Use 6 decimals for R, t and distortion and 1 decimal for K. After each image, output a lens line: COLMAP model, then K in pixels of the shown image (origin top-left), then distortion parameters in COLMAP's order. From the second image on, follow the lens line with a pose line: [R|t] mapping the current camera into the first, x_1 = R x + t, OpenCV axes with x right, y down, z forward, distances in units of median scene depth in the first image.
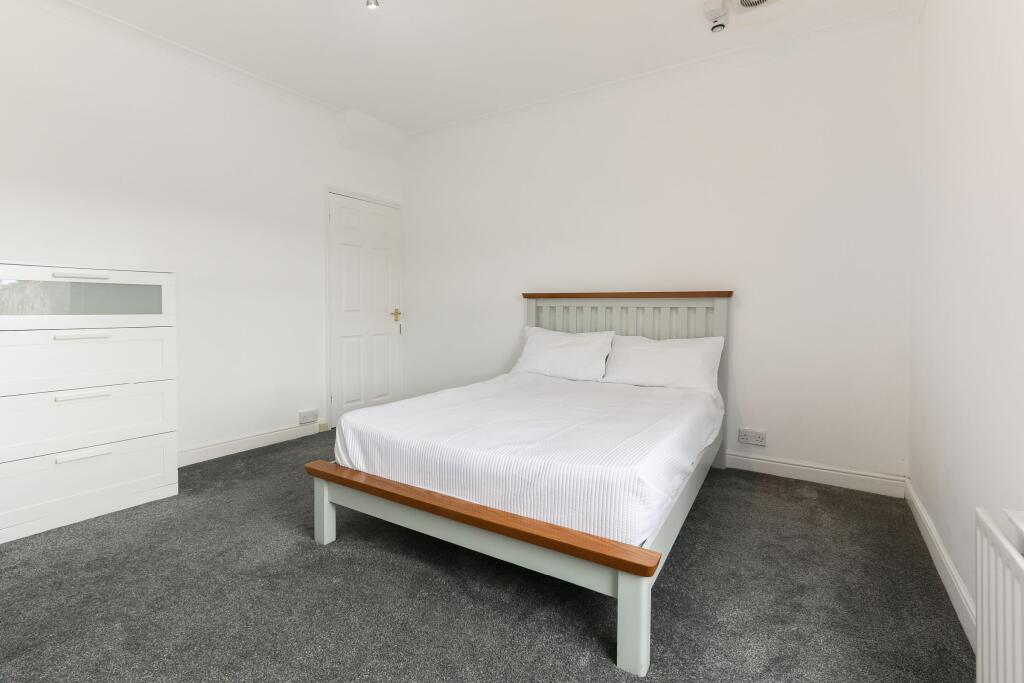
lens RADIAL K [[478.6, 0, 512.2], [0, 478.6, 316.1], [0, 0, 1]] dist [0.004388, 0.000963]
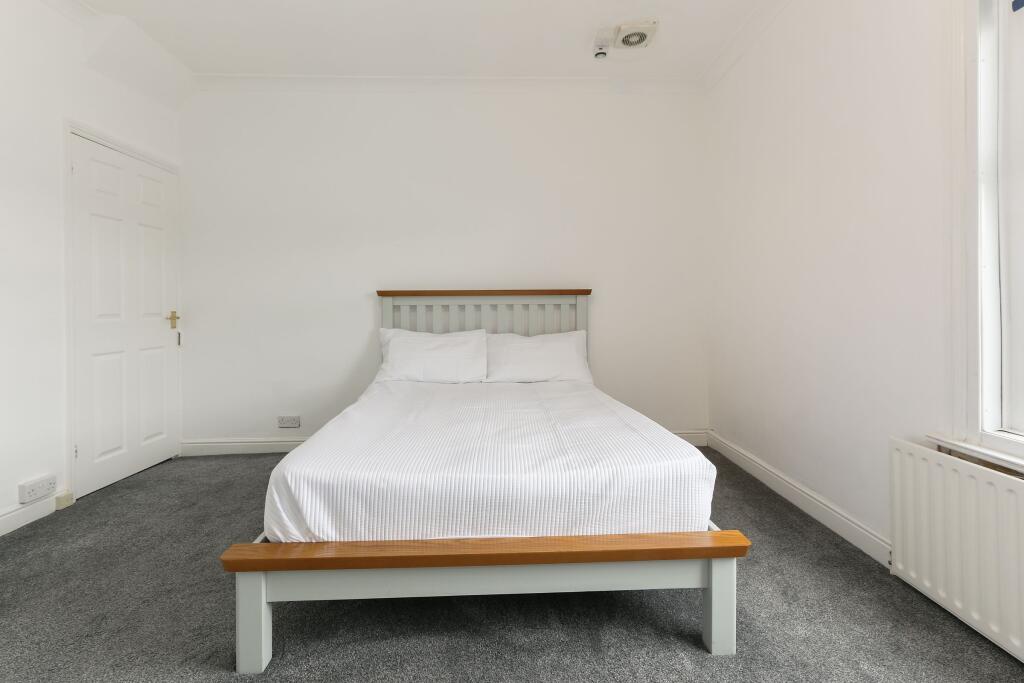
lens RADIAL K [[476.5, 0, 514.5], [0, 476.5, 301.6], [0, 0, 1]] dist [0.003239, 0.000835]
pose [[0.826815, -0.006630, 0.562435, -0.307218], [0.022720, 0.999508, -0.021619, -0.003487], [-0.562015, 0.030653, 0.826559, 0.165024]]
